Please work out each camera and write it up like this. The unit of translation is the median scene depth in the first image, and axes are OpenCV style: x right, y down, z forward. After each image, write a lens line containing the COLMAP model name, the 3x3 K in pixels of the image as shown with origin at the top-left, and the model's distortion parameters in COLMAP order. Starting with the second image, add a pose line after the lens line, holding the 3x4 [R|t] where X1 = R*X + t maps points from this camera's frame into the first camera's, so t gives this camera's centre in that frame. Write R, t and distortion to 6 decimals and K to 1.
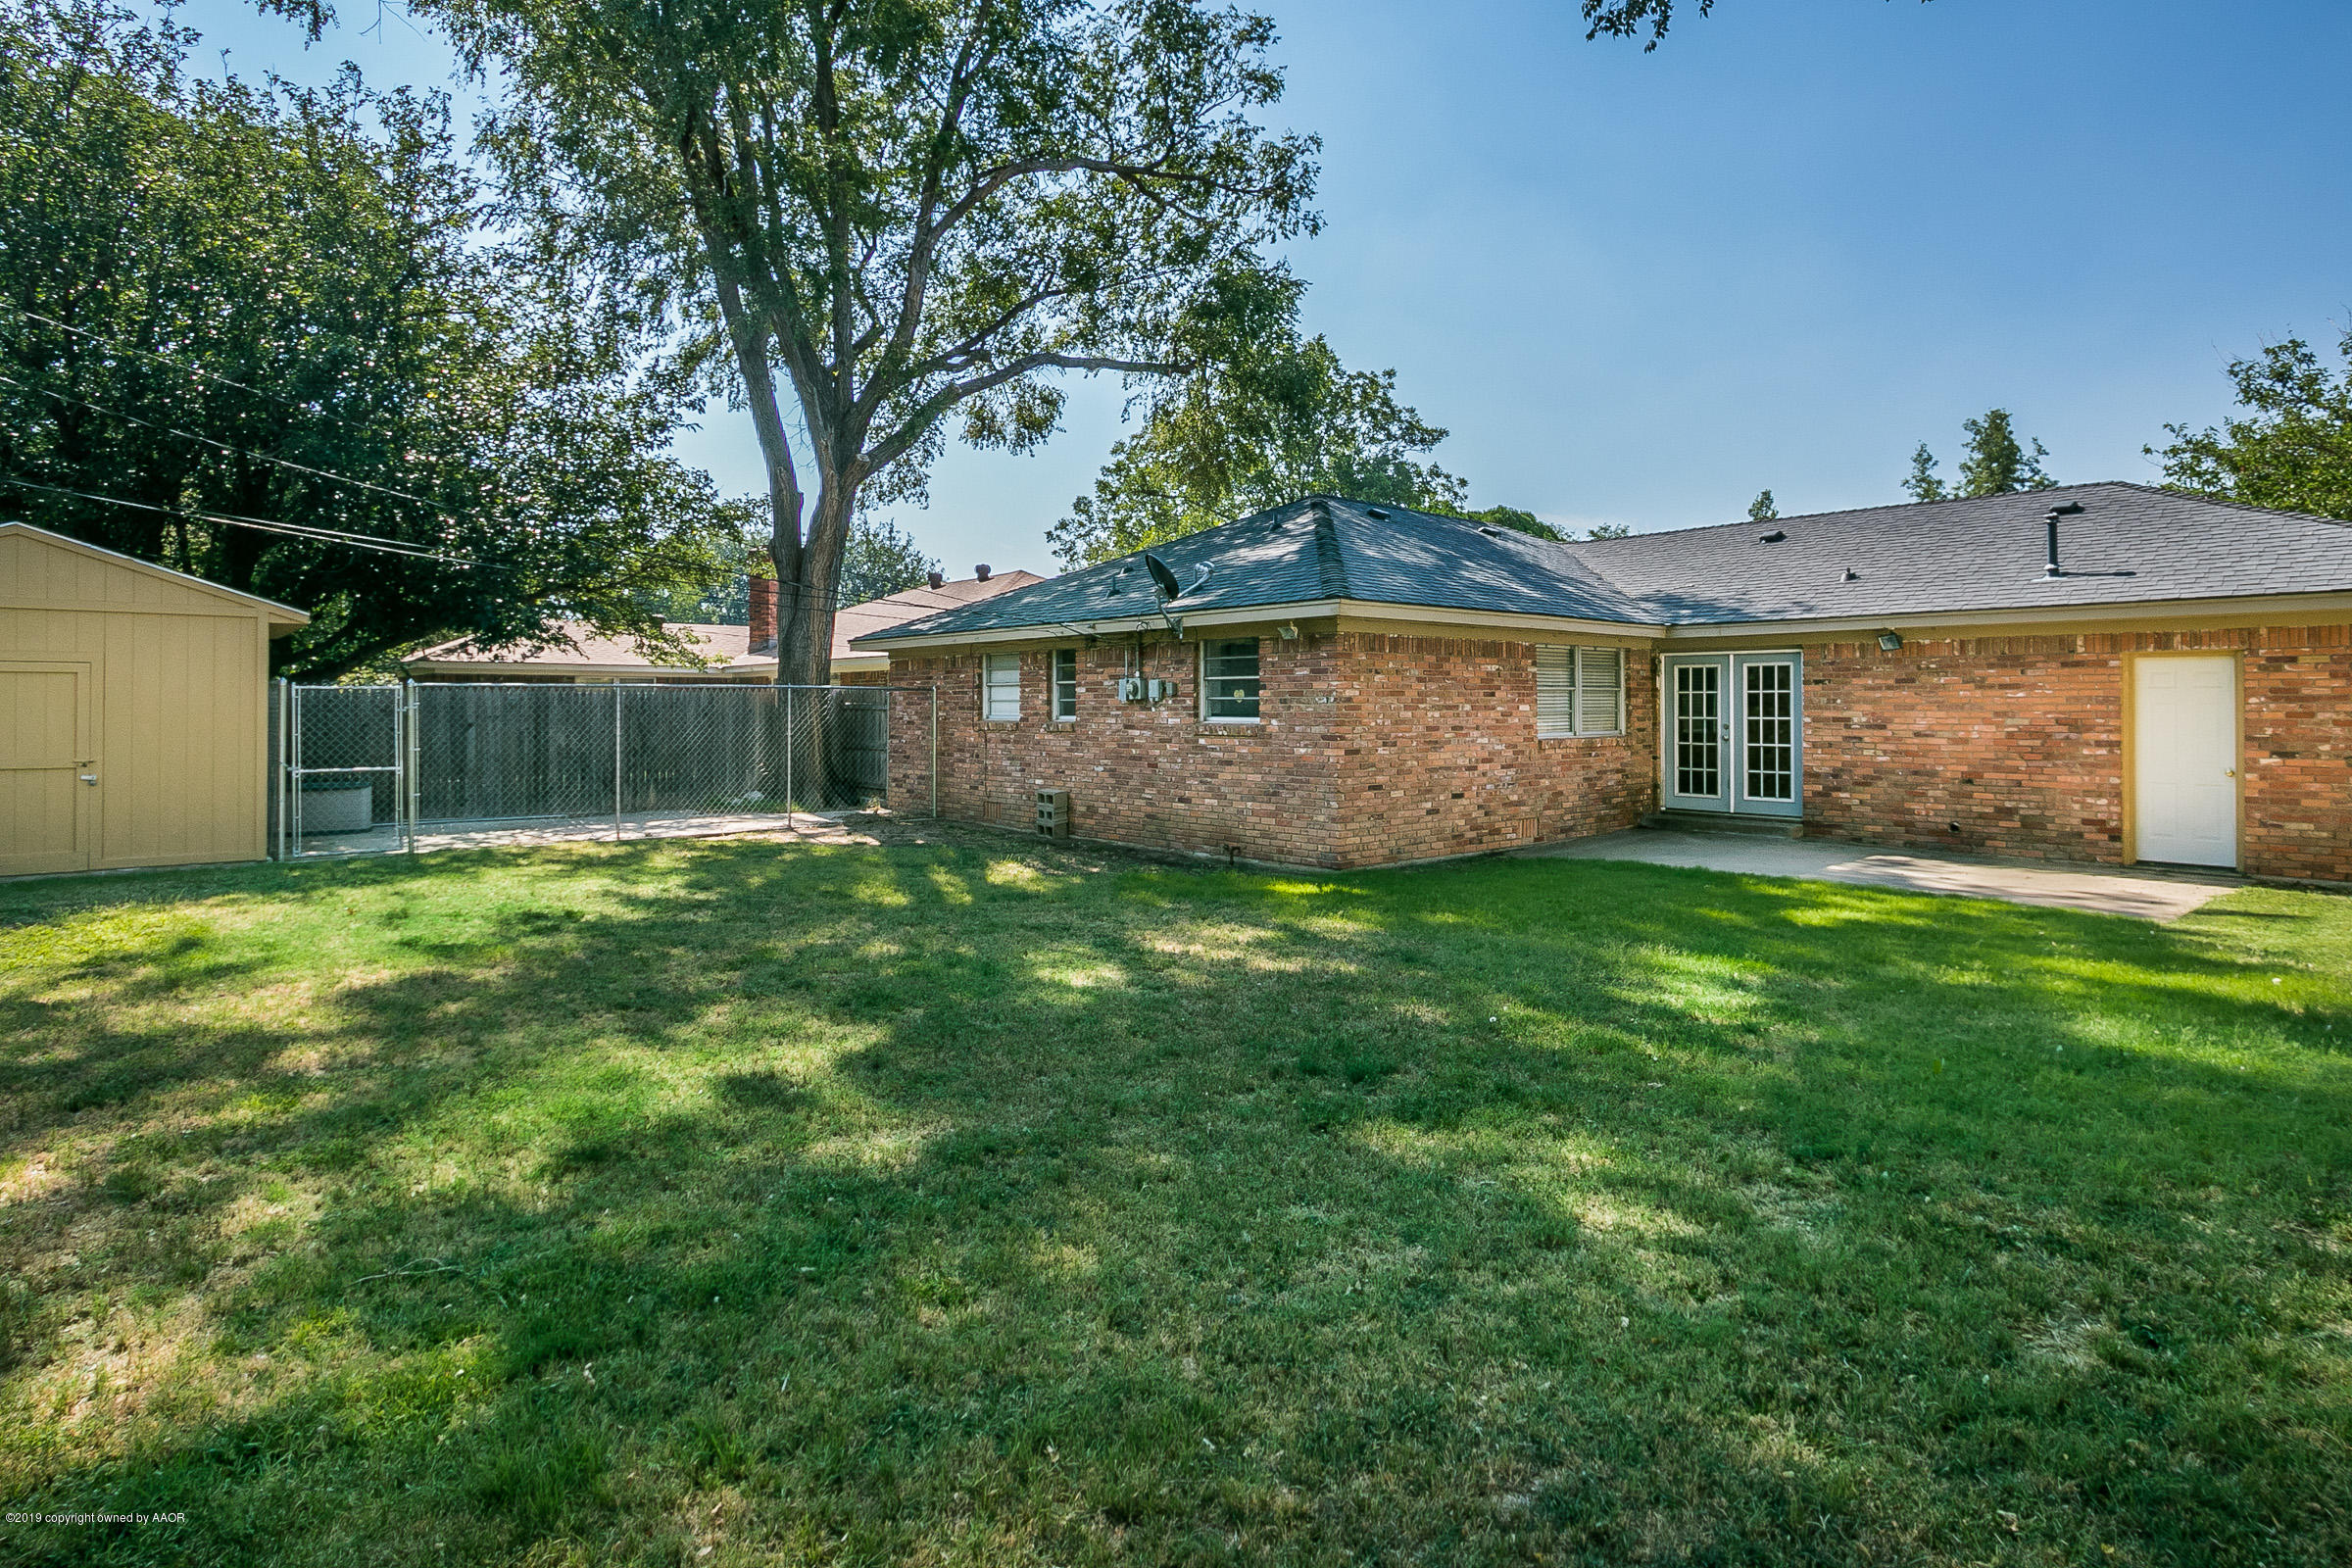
lens RADIAL K [[1278.9, 0, 1184.5], [0, 1278.9, 773.6], [0, 0, 1]] dist [0.014862, 0.001132]
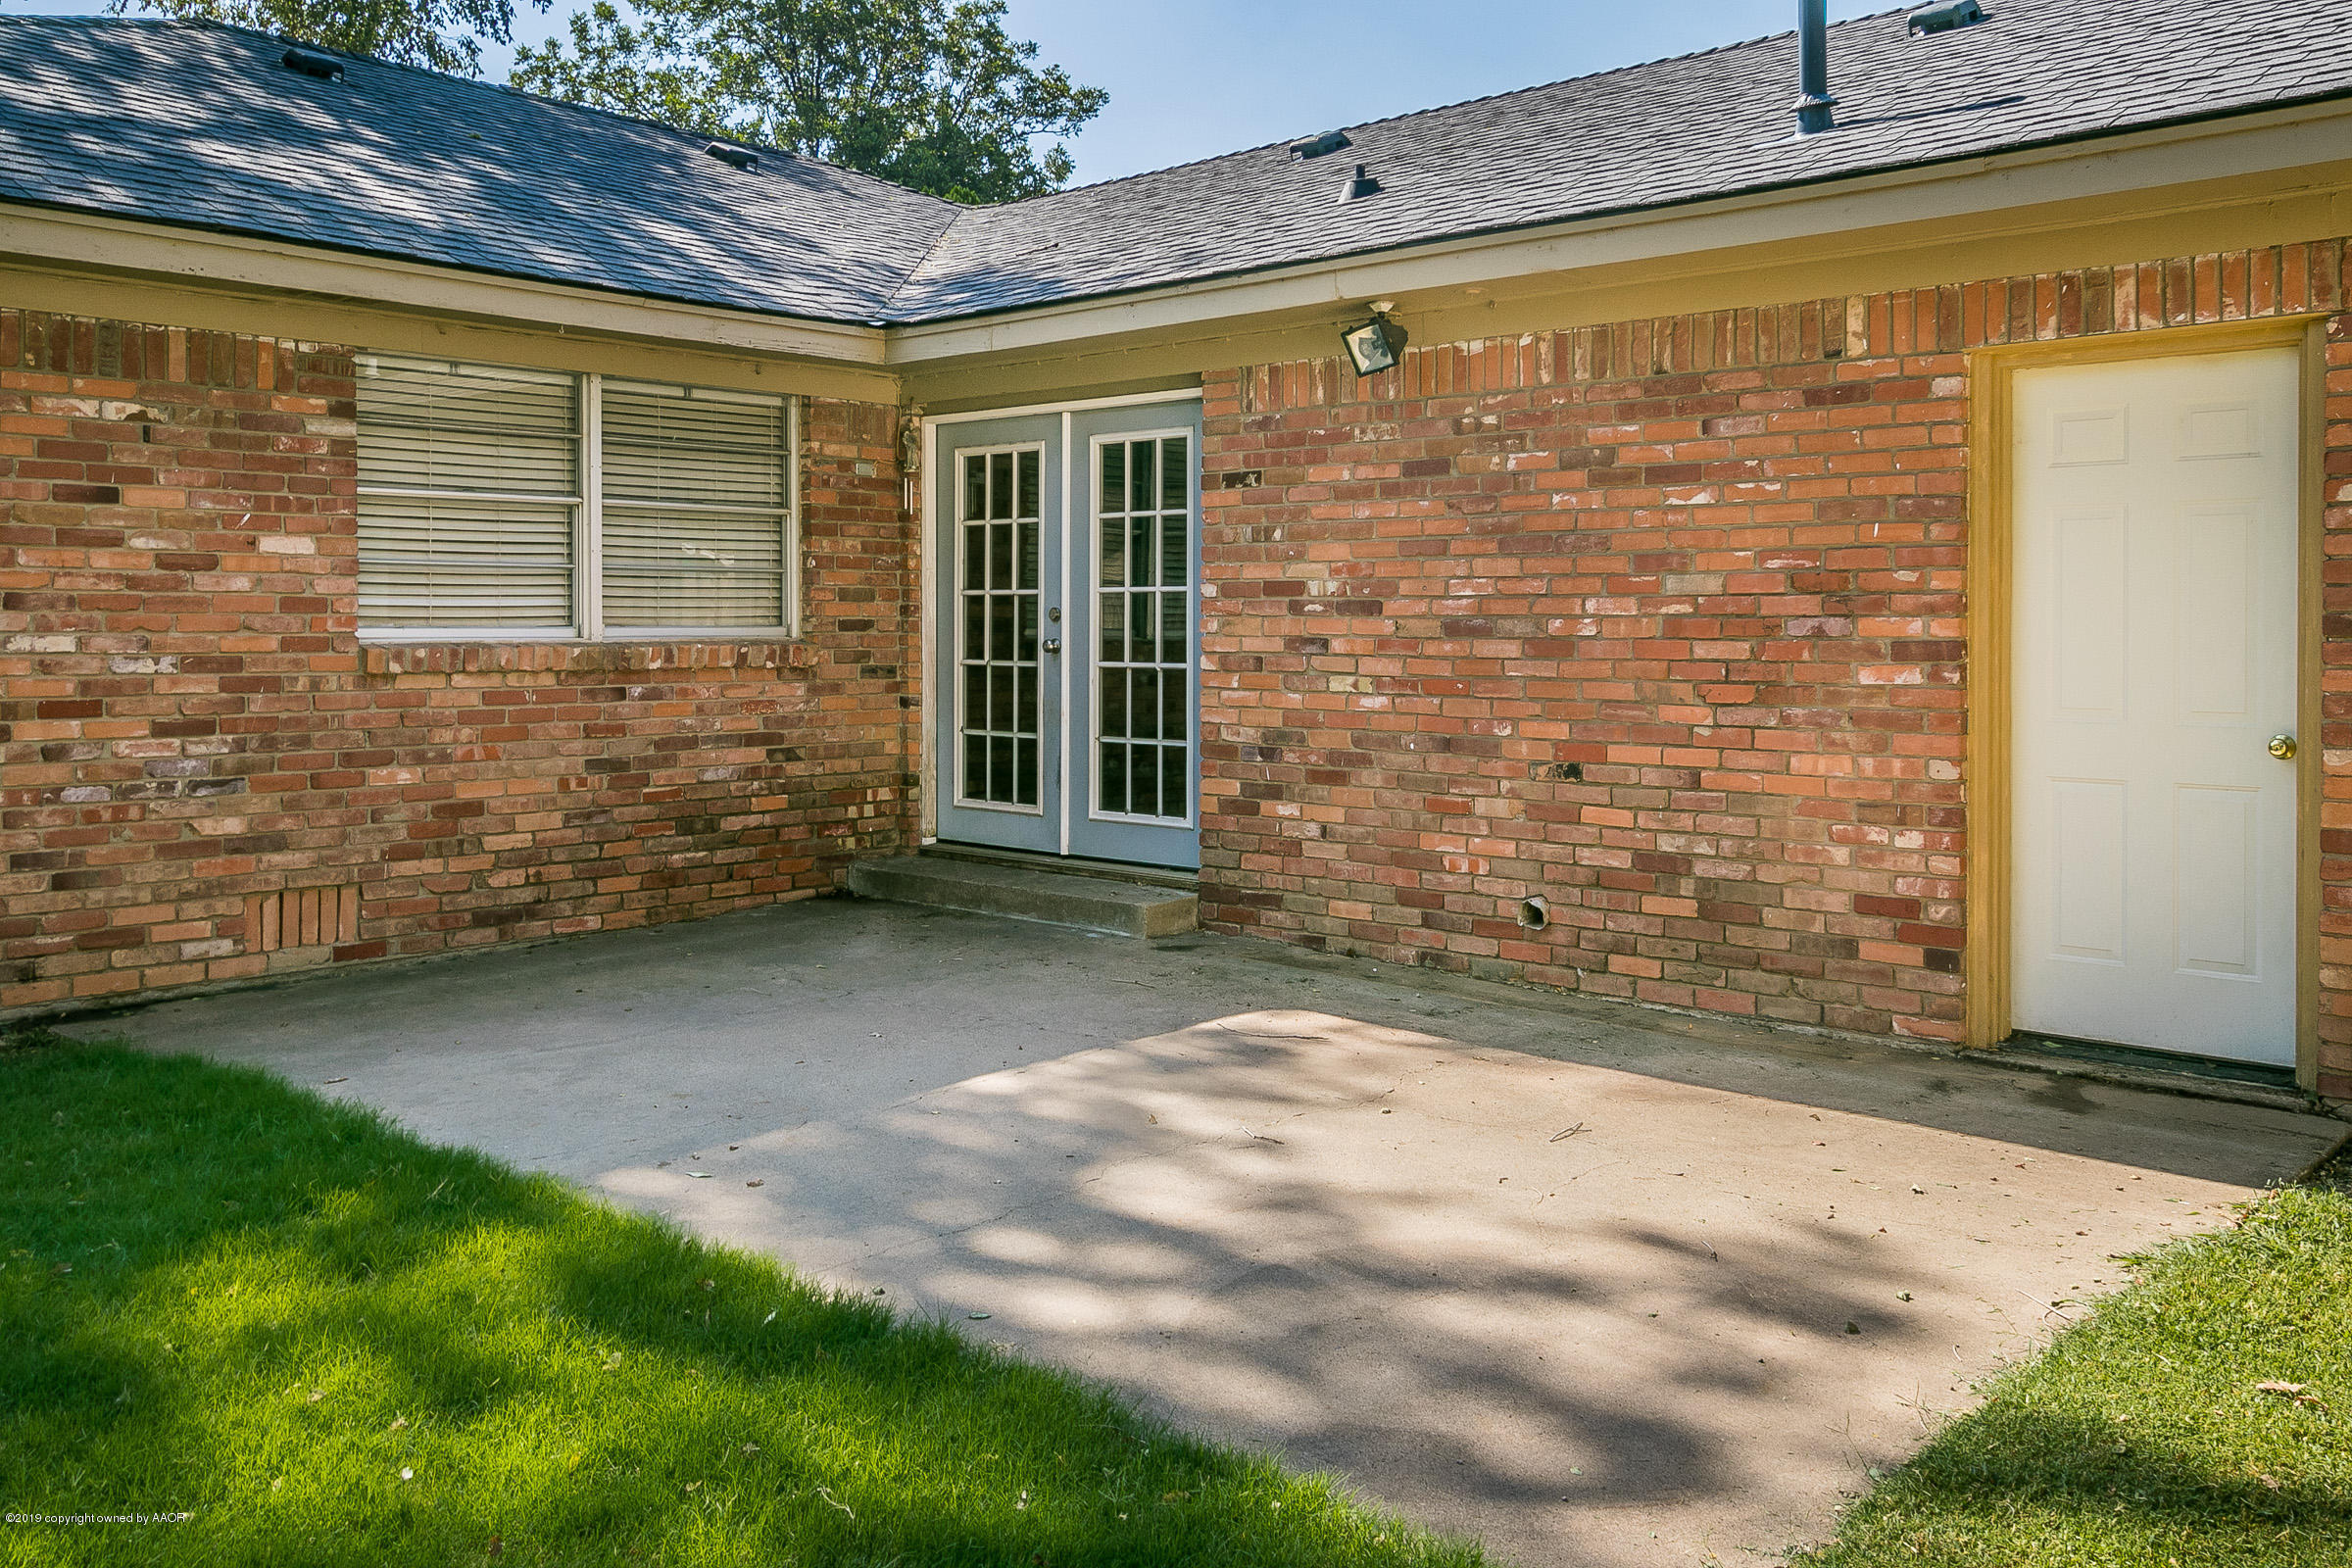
lens RADIAL K [[1934.9, 0, 1175.4], [0, 1934.9, 769.6], [0, 0, 1]] dist [0.013138, 0.009157]
pose [[0.997164, -0.004220, 0.075134, 0.454631], [0.002808, 0.999818, 0.018888, -0.003750], [-0.075200, -0.018624, 0.996995, 0.500251]]
